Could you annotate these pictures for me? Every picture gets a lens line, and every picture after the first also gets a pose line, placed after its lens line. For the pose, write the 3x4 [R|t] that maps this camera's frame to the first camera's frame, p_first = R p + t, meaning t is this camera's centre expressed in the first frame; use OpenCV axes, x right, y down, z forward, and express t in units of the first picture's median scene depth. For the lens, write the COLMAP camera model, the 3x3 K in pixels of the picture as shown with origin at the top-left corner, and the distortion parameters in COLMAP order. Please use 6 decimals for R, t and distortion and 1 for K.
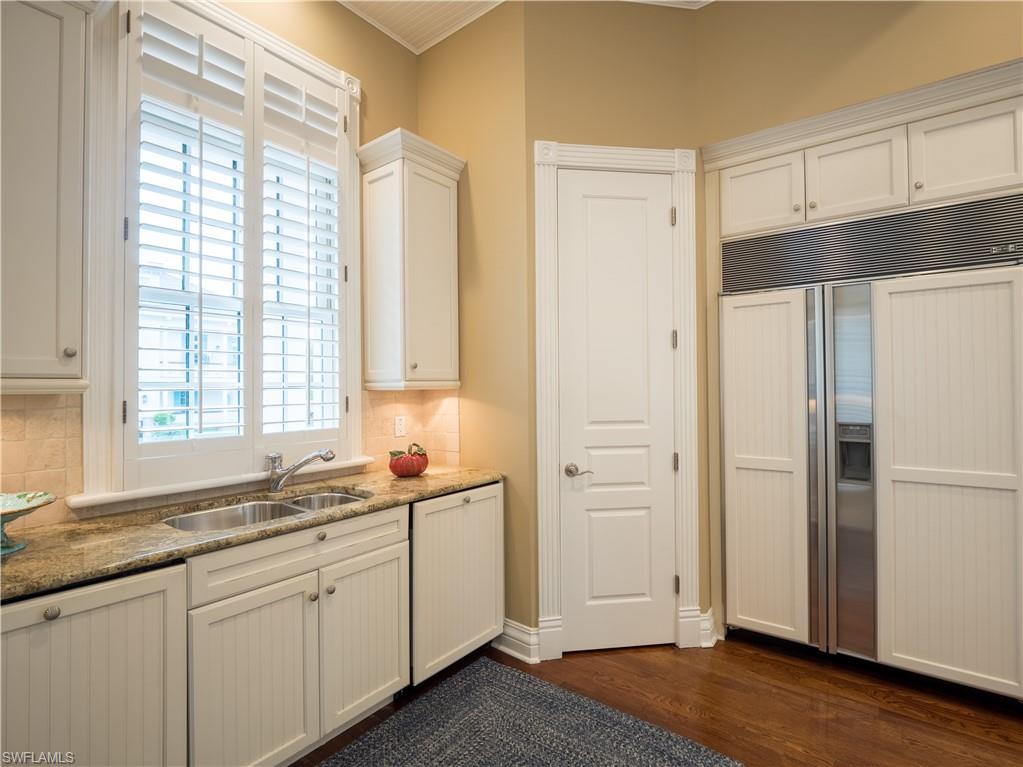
lens RADIAL K [[500.1, 0, 511.5], [0, 500.1, 386.3], [0, 0, 1]] dist [-0.011192, 0.000321]
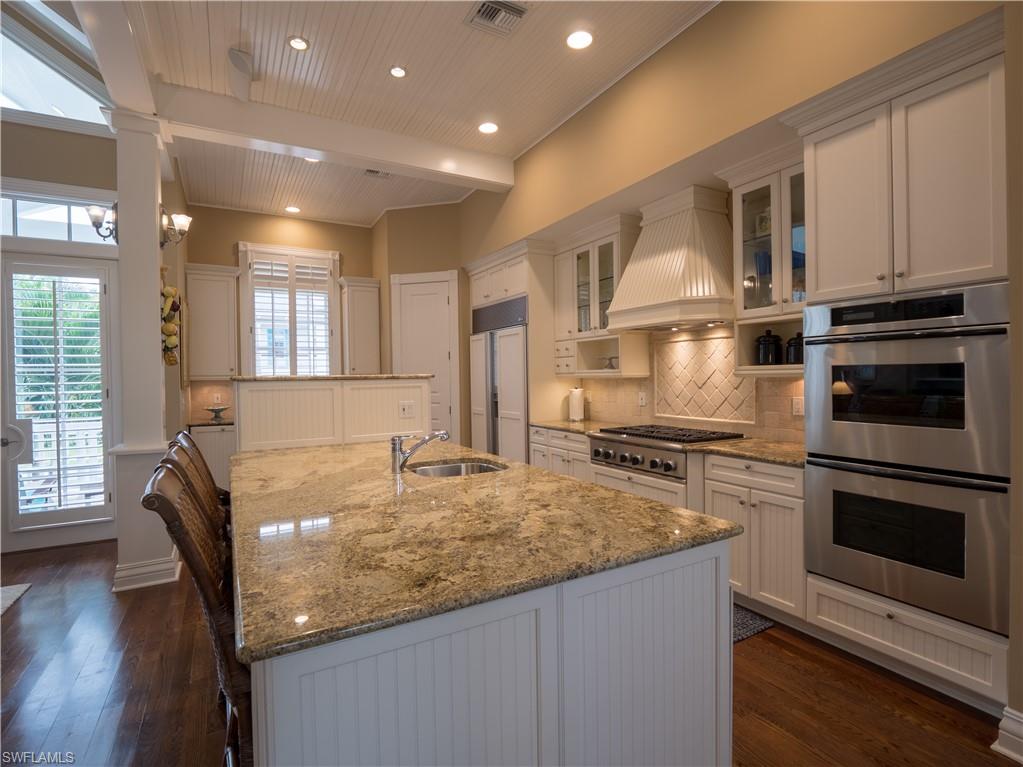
lens RADIAL K [[500.1, 0, 515.0], [0, 500.1, 383.6], [0, 0, 1]] dist [-0.011192, 0.000321]
pose [[0.923688, -0.000063, -0.383146, 1.480736], [0.007436, 0.999815, 0.017761, -0.006800], [0.383074, -0.019254, 0.923517, -0.972002]]
